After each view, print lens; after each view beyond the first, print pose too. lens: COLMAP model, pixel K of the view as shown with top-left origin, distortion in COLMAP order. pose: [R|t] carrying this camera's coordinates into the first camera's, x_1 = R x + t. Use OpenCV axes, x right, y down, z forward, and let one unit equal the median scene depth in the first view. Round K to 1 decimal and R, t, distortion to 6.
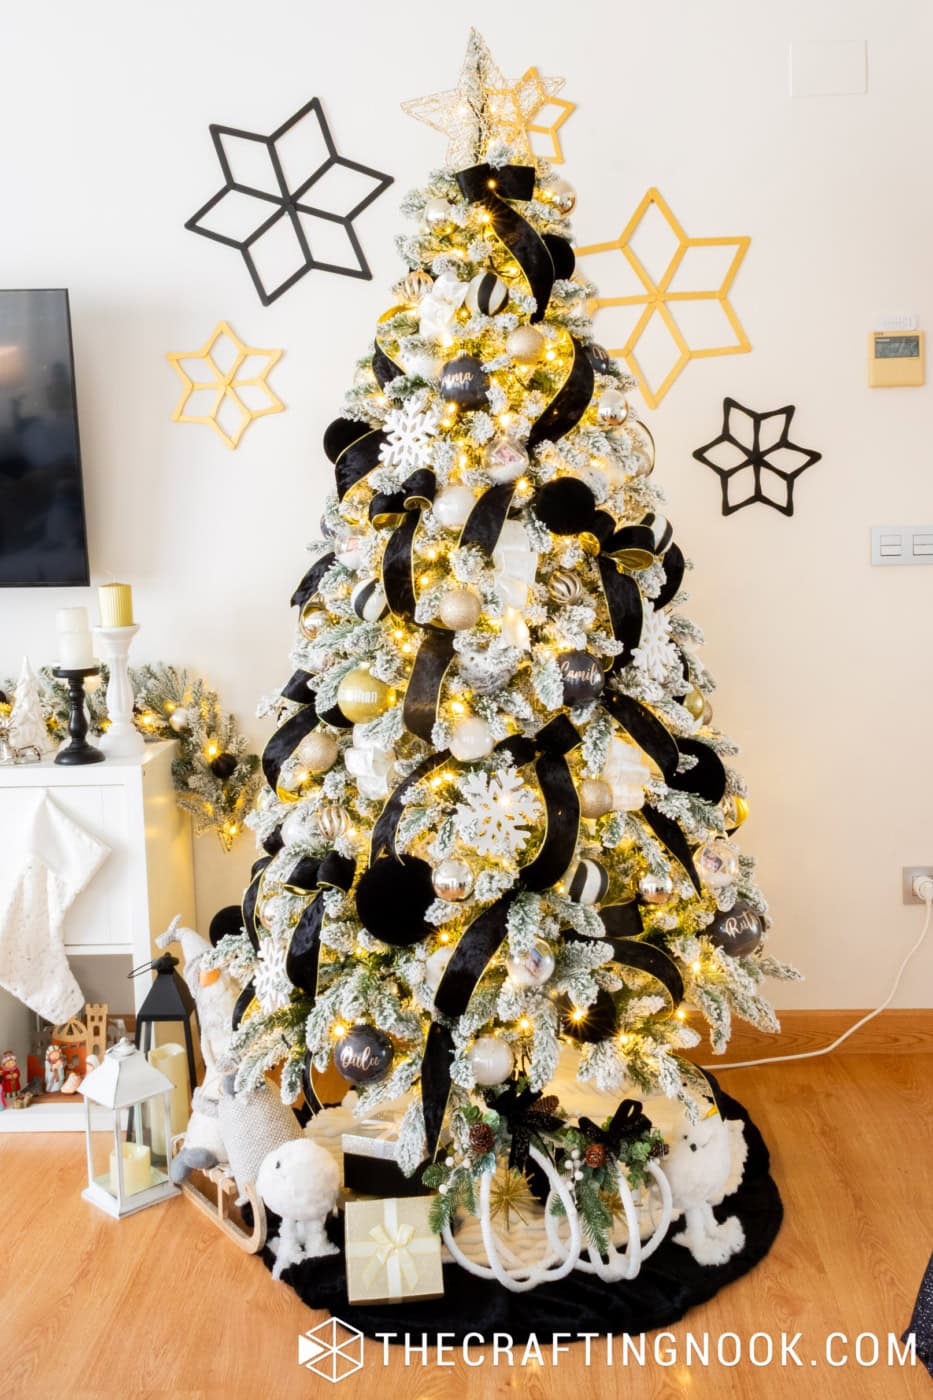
lens RADIAL K [[1484.2, 0, 441.1], [0, 1484.2, 645.3], [0, 0, 1]] dist [0.013565, 0.000000]
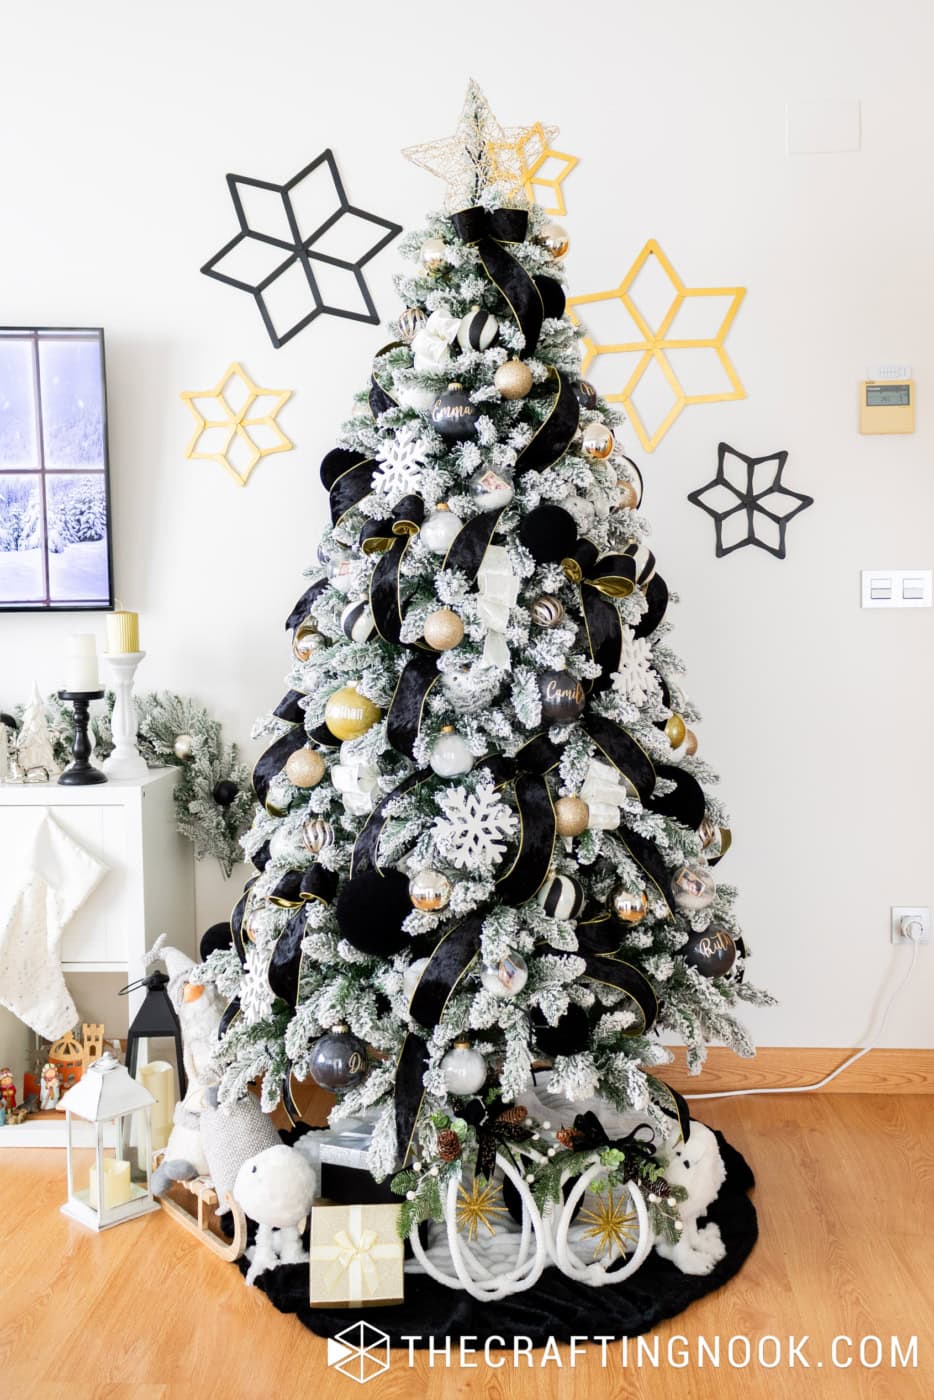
lens RADIAL K [[1484.2, 0, 464.9], [0, 1484.2, 663.1], [0, 0, 1]] dist [0.013565, 0.000000]
pose [[0.999726, 0.018397, -0.014463, 0.039982], [-0.018961, 0.999025, -0.039867, 0.037134], [0.013716, 0.040130, 0.999100, -0.028535]]
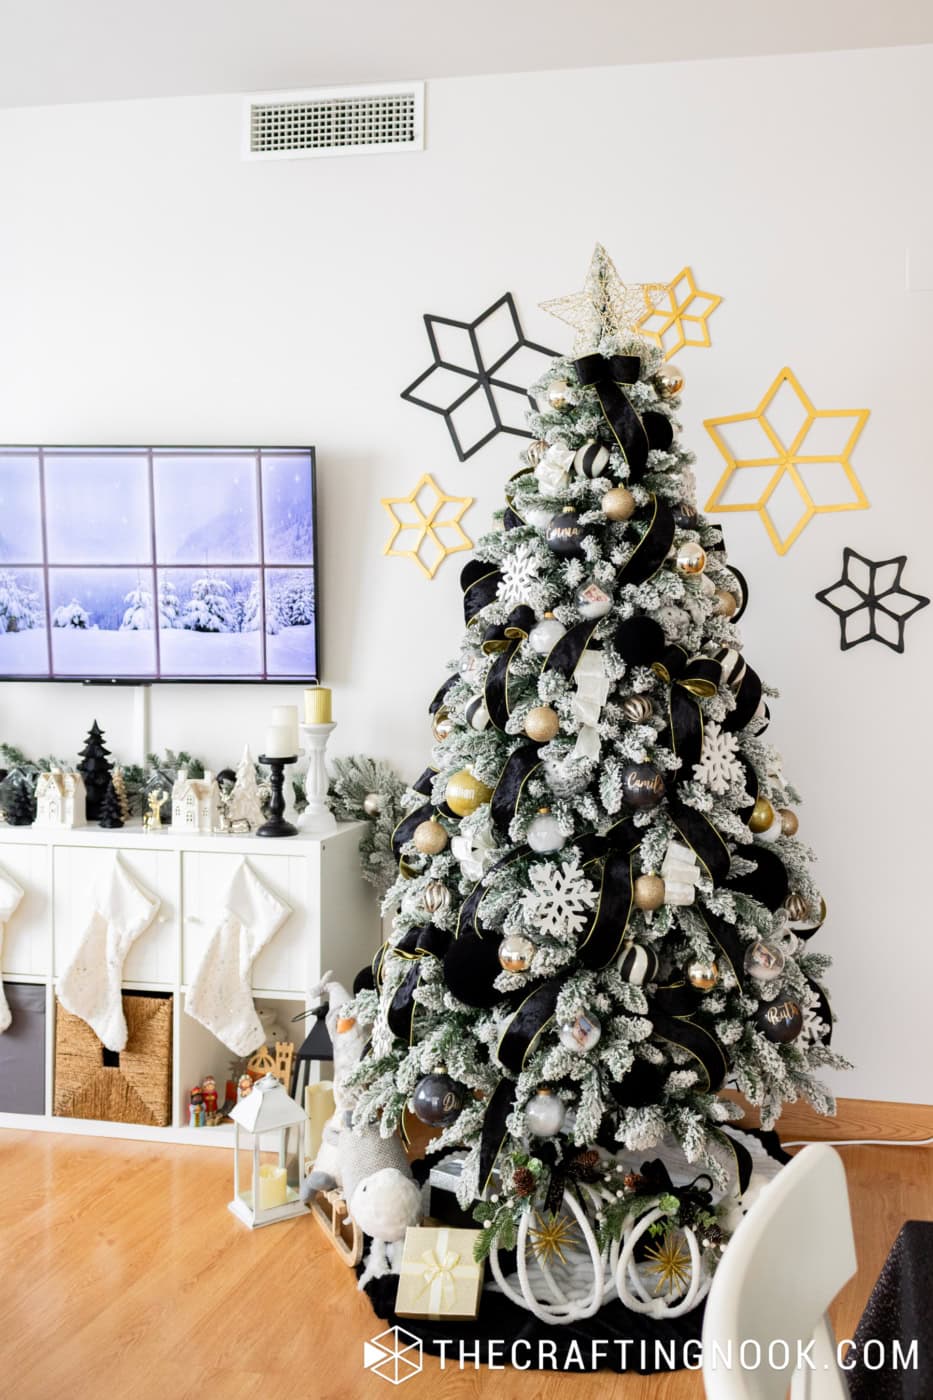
lens RADIAL K [[1353.2, 0, 590.8], [0, 1353.2, 634.1], [0, 0, 1]] dist [0.007085, 0.000000]
pose [[0.986724, 0.036723, -0.158201, 0.204160], [-0.049488, 0.995762, -0.077519, -0.012529], [0.154684, 0.084318, 0.984359, -0.059992]]
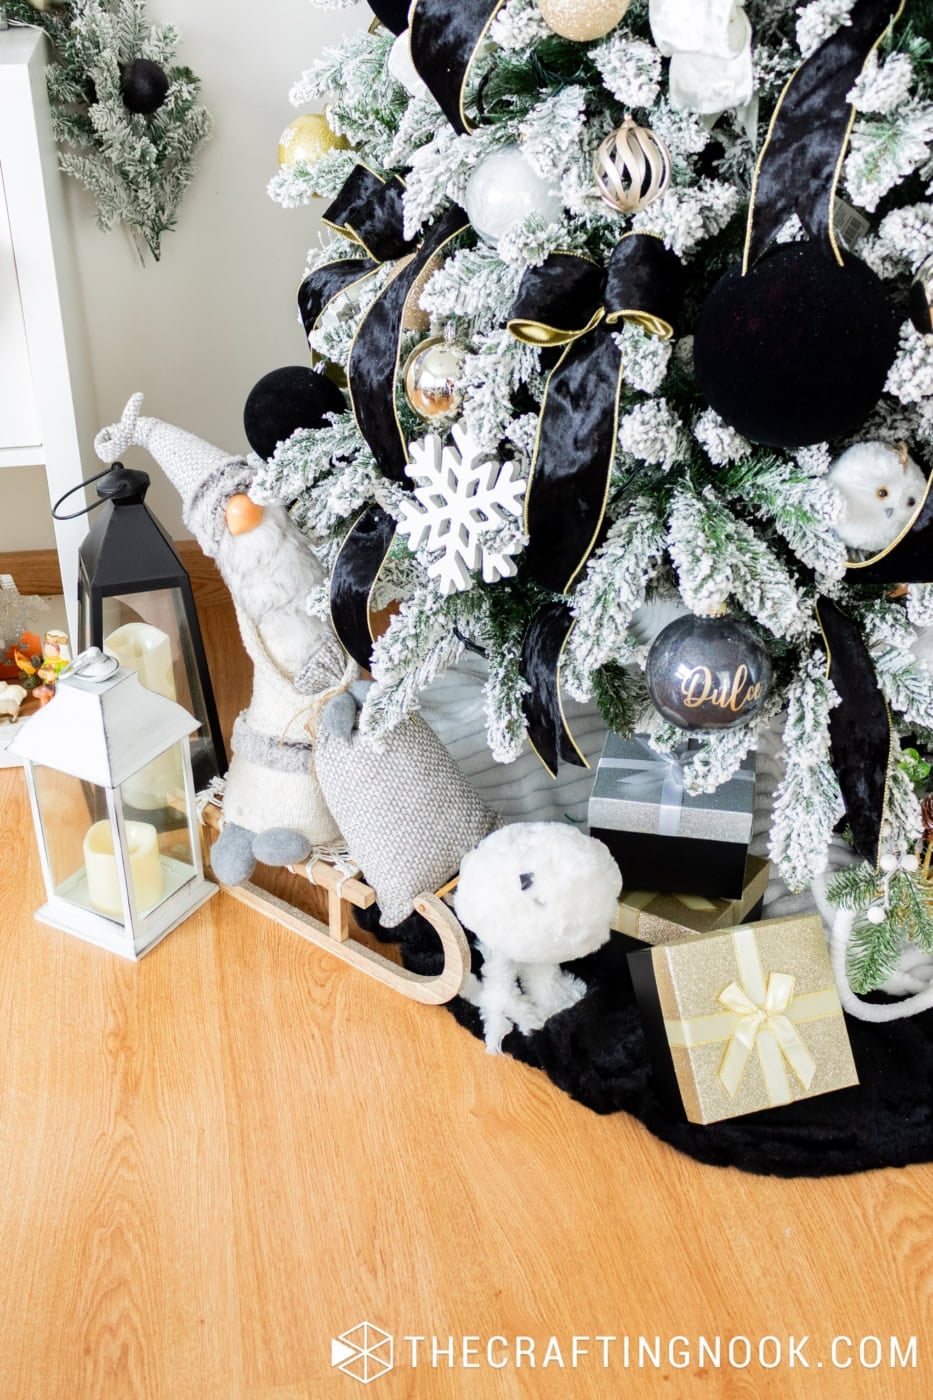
lens RADIAL K [[1463.9, 0, 429.8], [0, 1463.9, 765.5], [0, 0, 1]] dist [-0.001376, 0.000000]
pose [[0.971452, -0.097114, 0.216449, -0.228497], [-0.009203, 0.896263, 0.443428, 0.083467], [-0.237059, -0.432761, 0.869782, 0.545769]]
